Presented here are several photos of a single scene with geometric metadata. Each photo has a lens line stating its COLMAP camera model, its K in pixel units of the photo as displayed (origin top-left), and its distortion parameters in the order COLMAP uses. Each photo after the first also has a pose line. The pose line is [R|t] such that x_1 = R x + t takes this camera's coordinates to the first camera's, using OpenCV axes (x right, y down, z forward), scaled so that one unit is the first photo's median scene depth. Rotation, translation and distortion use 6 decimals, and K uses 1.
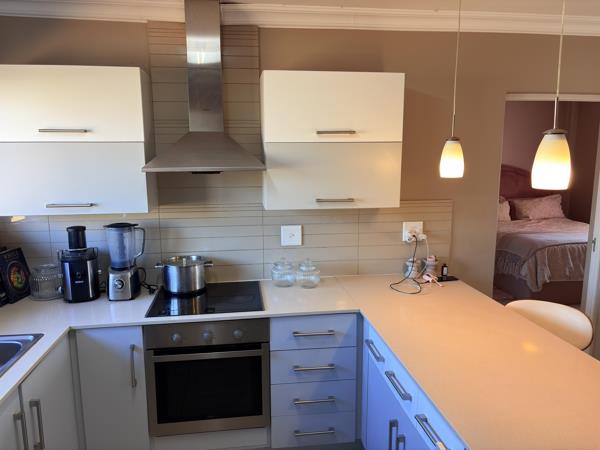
lens RADIAL K [[460.3, 0, 303.2], [0, 460.3, 222.8], [0, 0, 1]] dist [0.022278, -0.008142]
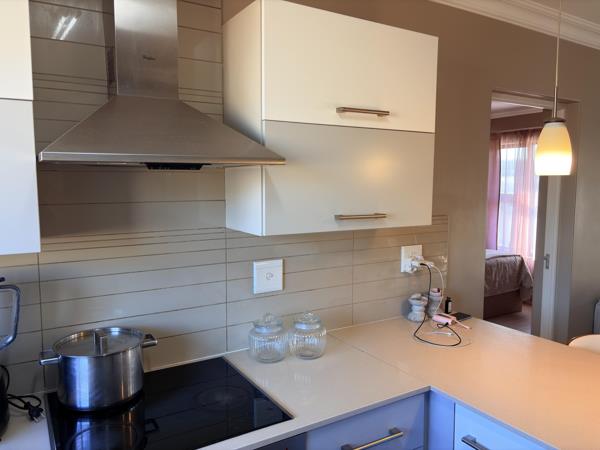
lens RADIAL K [[451.6, 0, 301.7], [0, 451.6, 227.6], [0, 0, 1]] dist [0.077092, -0.096800]
pose [[0.920387, -0.035531, 0.389391, -0.253589], [0.059373, 0.997015, -0.049361, -0.006963], [-0.386475, 0.068550, 0.919749, 0.440803]]
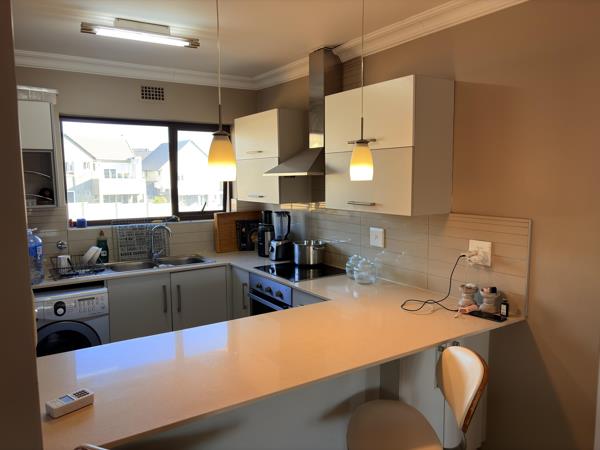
lens RADIAL K [[451.6, 0, 301.7], [0, 451.6, 227.6], [0, 0, 1]] dist [0.077092, -0.096800]
pose [[0.424286, 0.102971, -0.899655, 0.968516], [-0.139504, 0.989086, 0.047415, -0.023473], [0.894718, 0.105387, 0.434020, 0.410396]]
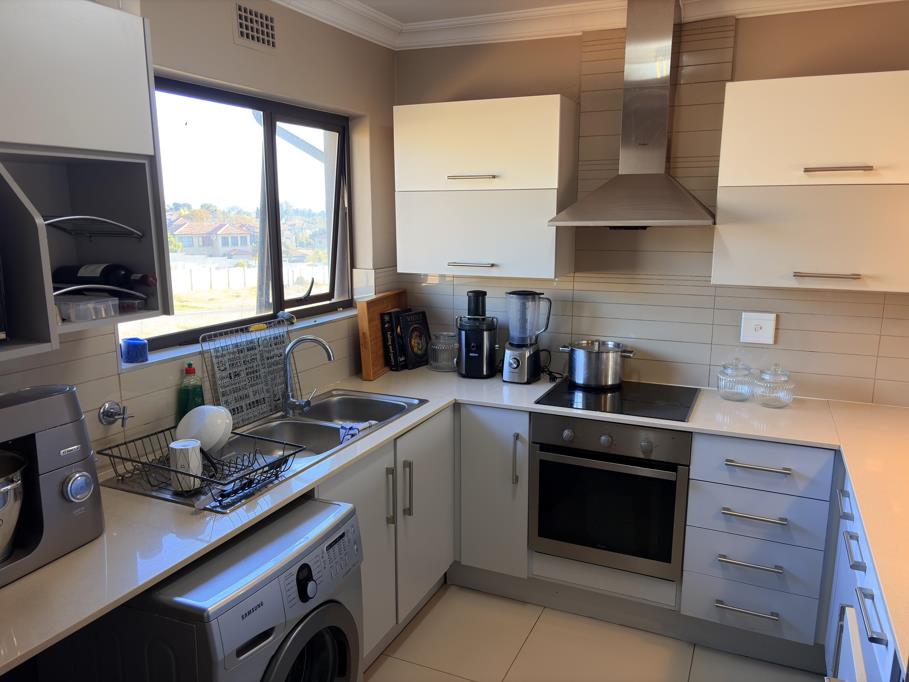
lens RADIAL K [[684.1, 0, 457.0], [0, 684.1, 344.9], [0, 0, 1]] dist [0.077092, -0.096800]
pose [[0.844693, 0.106252, -0.524600, 0.151059], [-0.090661, 0.994339, 0.055414, 0.040327], [0.527518, 0.000753, 0.849544, -0.097745]]
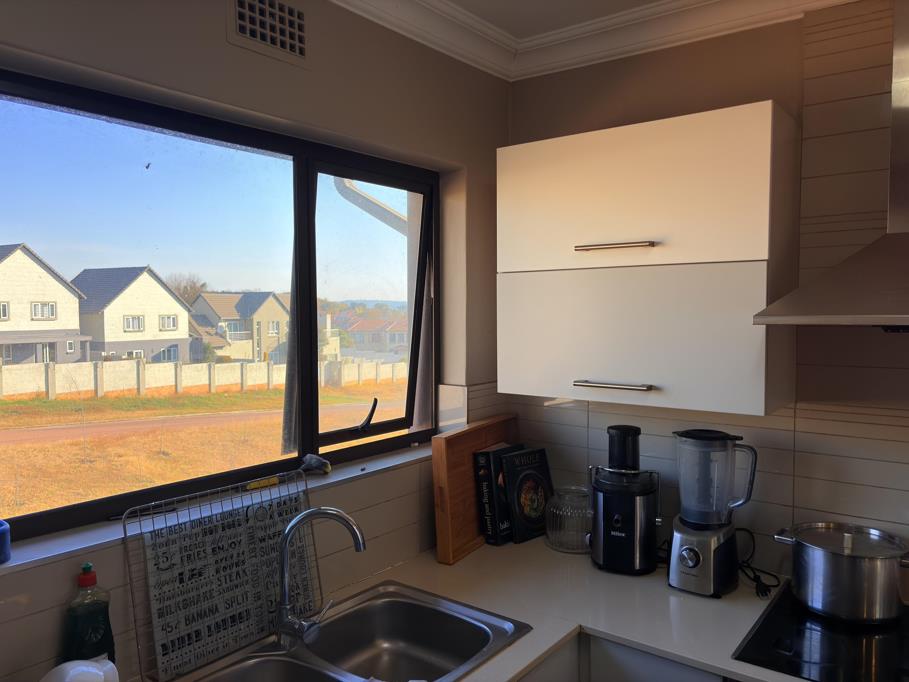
lens RADIAL K [[684.1, 0, 457.0], [0, 684.1, 344.9], [0, 0, 1]] dist [0.077092, -0.096800]
pose [[0.700442, 0.038816, -0.712653, -0.064258], [-0.115269, 0.991564, -0.059286, -0.014779], [0.704339, 0.123673, 0.699007, 0.292580]]
